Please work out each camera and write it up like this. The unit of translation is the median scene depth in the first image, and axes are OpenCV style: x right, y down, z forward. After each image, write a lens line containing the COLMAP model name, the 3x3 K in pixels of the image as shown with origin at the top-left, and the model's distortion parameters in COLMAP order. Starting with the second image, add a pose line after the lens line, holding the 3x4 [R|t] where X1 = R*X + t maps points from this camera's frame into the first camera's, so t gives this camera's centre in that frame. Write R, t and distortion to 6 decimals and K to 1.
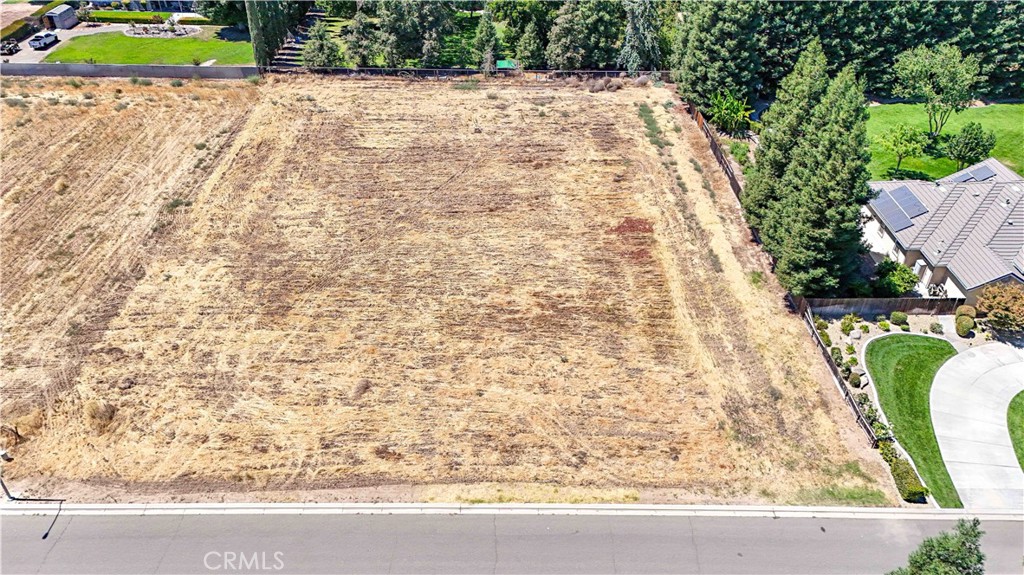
lens RADIAL K [[740.2, 0, 509.6], [0, 740.2, 297.6], [0, 0, 1]] dist [0.079905, -0.047093]
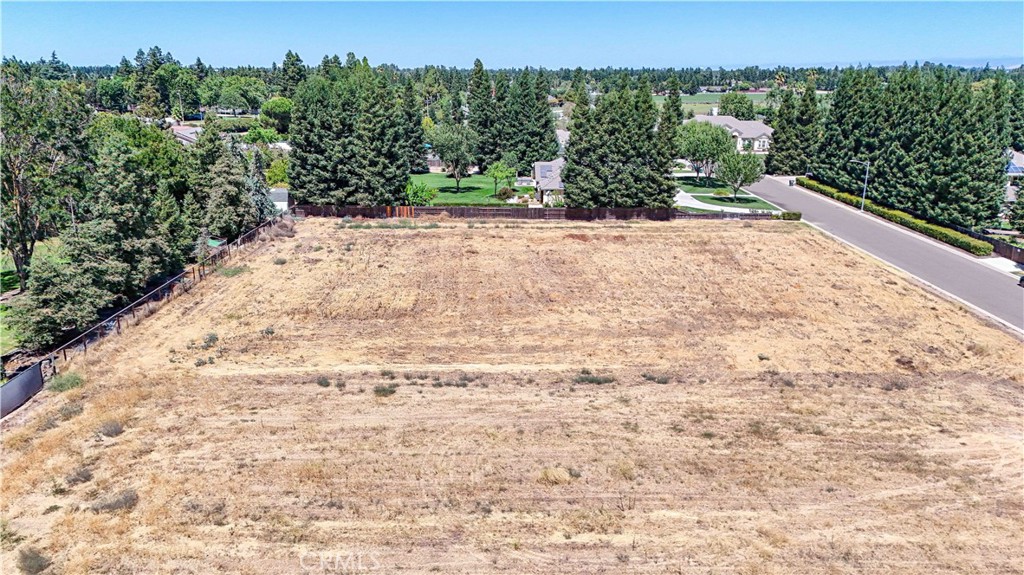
lens RADIAL K [[740.2, 0, 512.1], [0, 740.2, 290.1], [0, 0, 1]] dist [0.079905, -0.047093]
pose [[-0.017943, -0.282472, 0.959108, -1.048285], [0.586826, 0.773686, 0.238841, -0.381921], [-0.809514, 0.567115, 0.151879, 0.906082]]
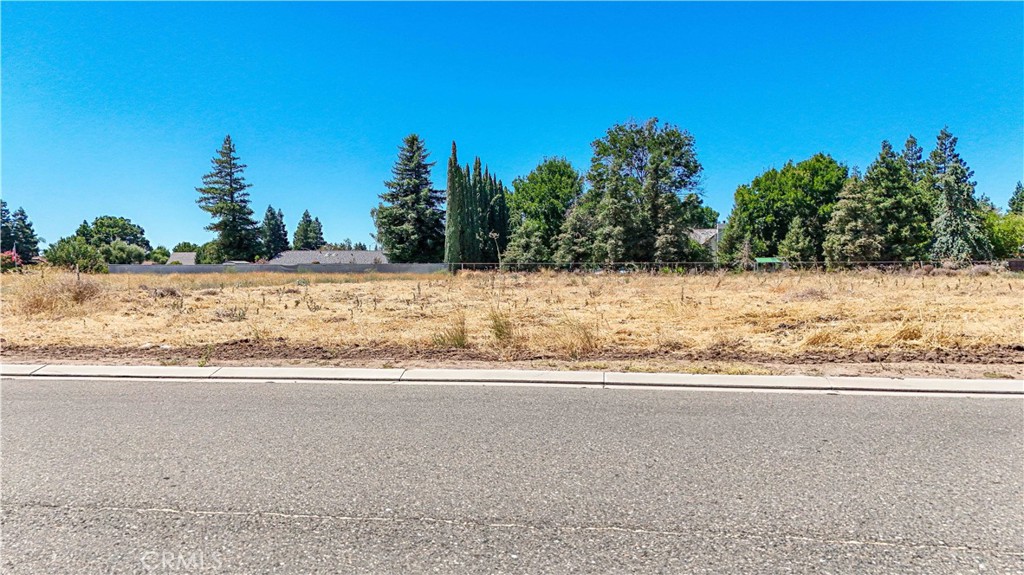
lens RADIAL K [[740.2, 0, 514.7], [0, 740.2, 284.0], [0, 0, 1]] dist [0.079905, -0.047093]
pose [[0.988582, -0.000616, -0.150685, -0.197957], [-0.087125, 0.813557, -0.574922, 0.222009], [0.122945, 0.581485, 0.804214, 0.519281]]
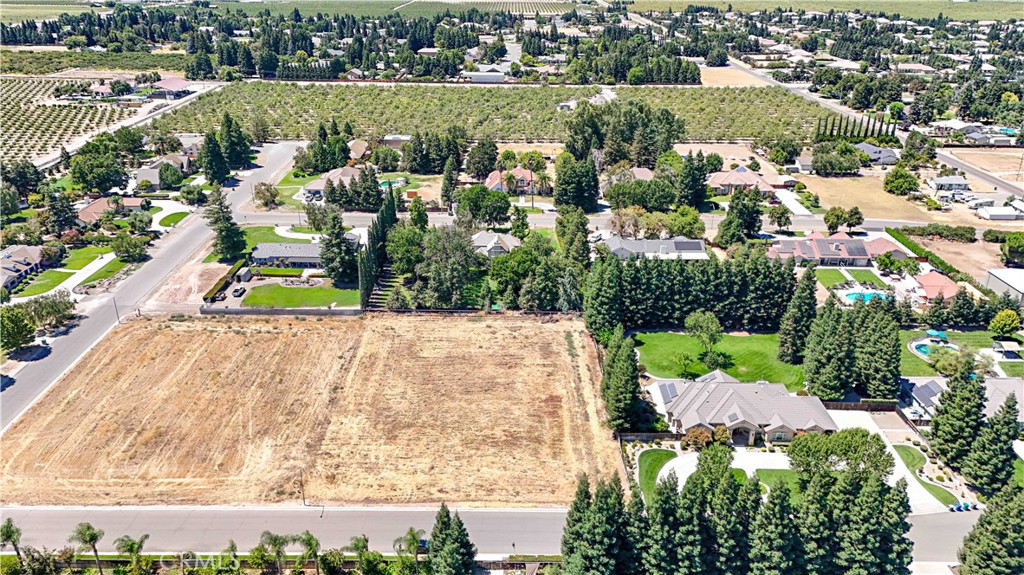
lens RADIAL K [[740.2, 0, 513.7], [0, 740.2, 283.1], [0, 0, 1]] dist [0.079905, -0.047093]
pose [[0.999991, 0.003888, -0.001609, 0.055300], [-0.004150, 0.974354, -0.224983, 0.055455], [0.000693, 0.224988, 0.974361, -1.095068]]
